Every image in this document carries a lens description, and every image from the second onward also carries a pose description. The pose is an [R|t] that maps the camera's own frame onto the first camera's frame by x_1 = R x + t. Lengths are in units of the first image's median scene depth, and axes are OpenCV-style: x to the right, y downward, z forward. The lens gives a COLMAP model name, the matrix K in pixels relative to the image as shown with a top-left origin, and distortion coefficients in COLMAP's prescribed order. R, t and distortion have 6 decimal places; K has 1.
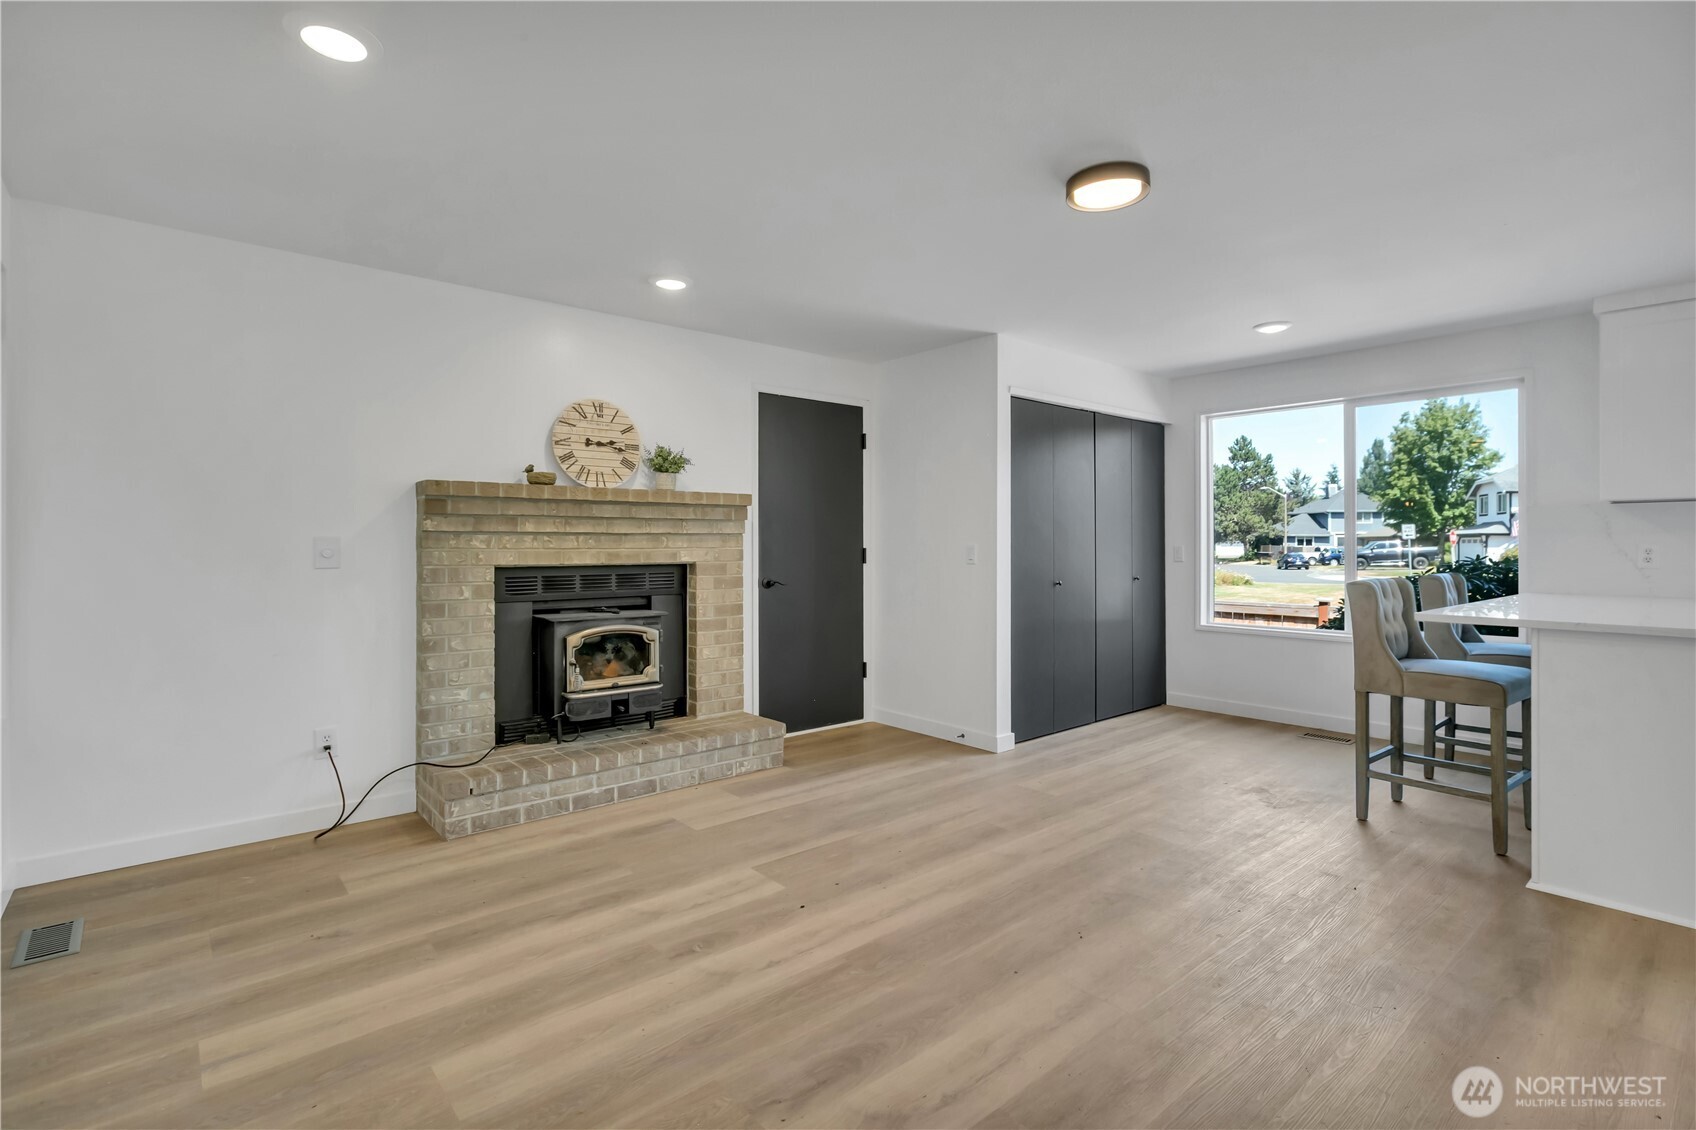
lens RADIAL K [[787.4, 0, 854.6], [0, 787.4, 559.9], [0, 0, 1]] dist [-0.005209, 0.001019]
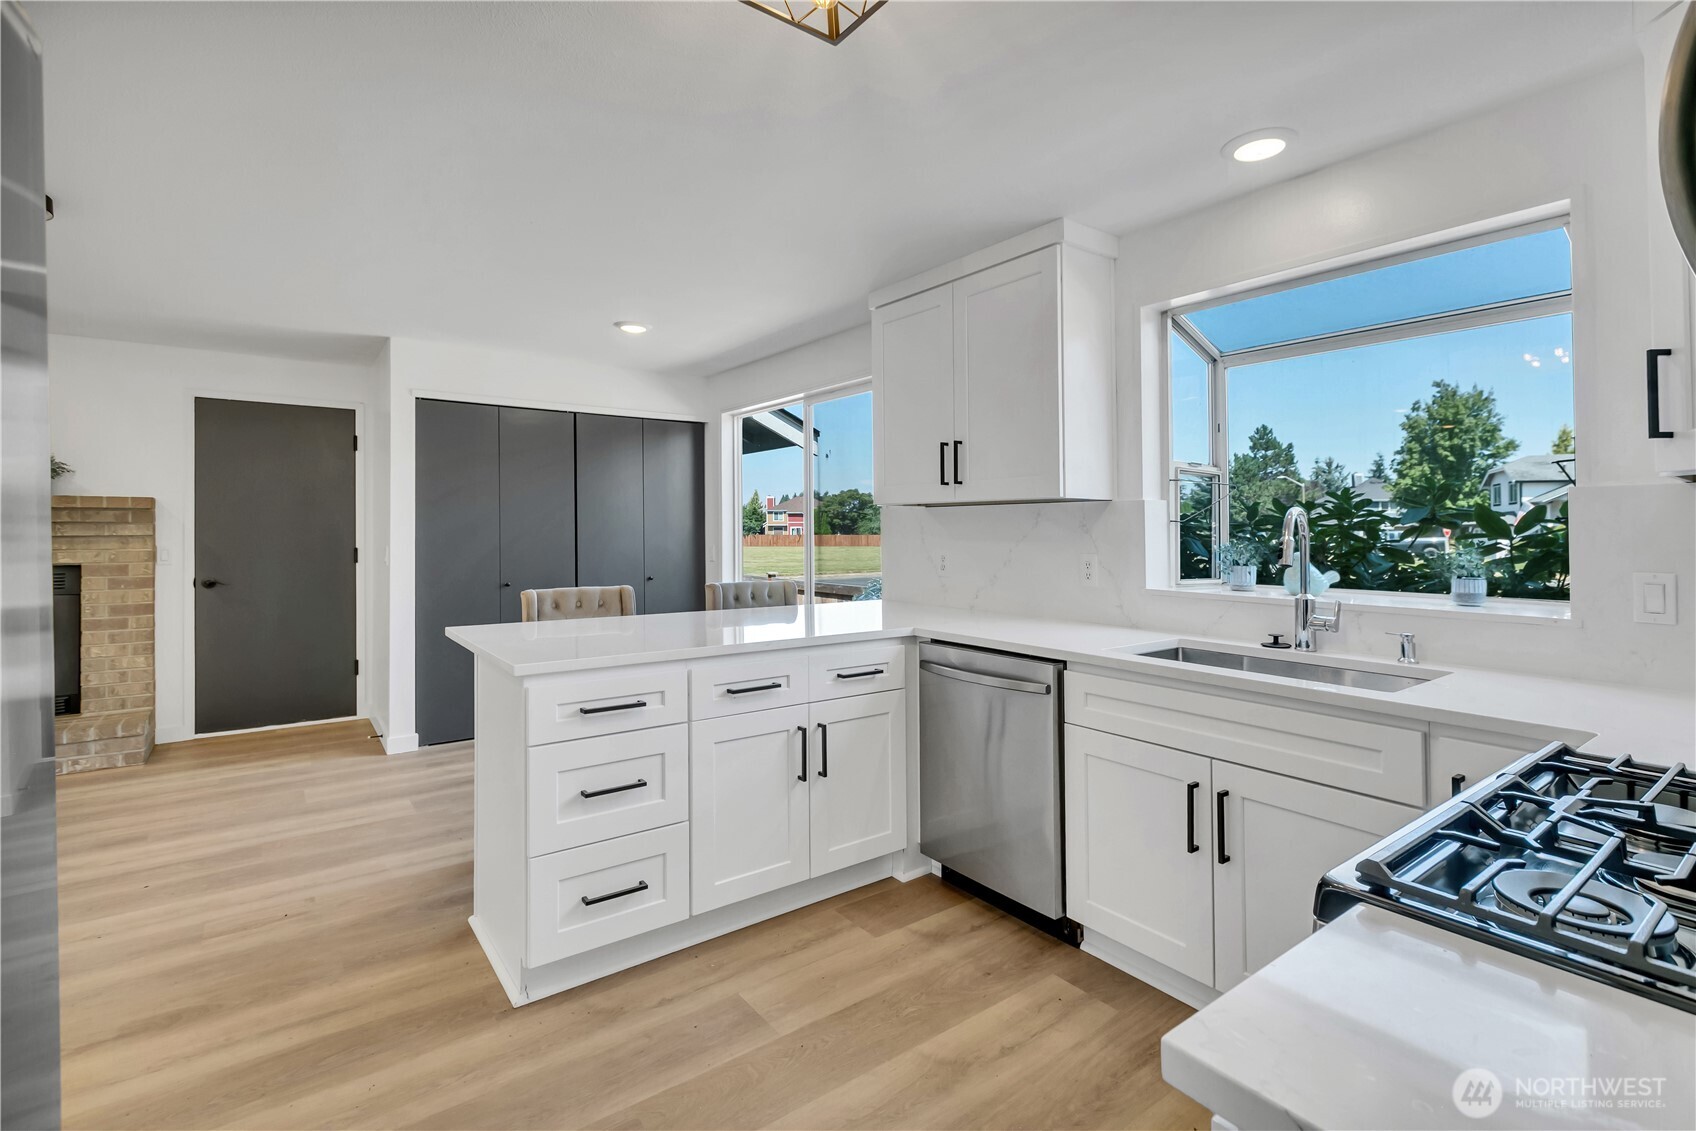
lens RADIAL K [[787.4, 0, 917.6], [0, 787.4, 537.7], [0, 0, 1]] dist [-0.005209, 0.001019]
pose [[0.999450, 0.001801, -0.033111, 0.112719], [-0.002226, 0.999916, -0.012802, -0.002436], [0.033085, 0.012869, 0.999370, 0.001655]]
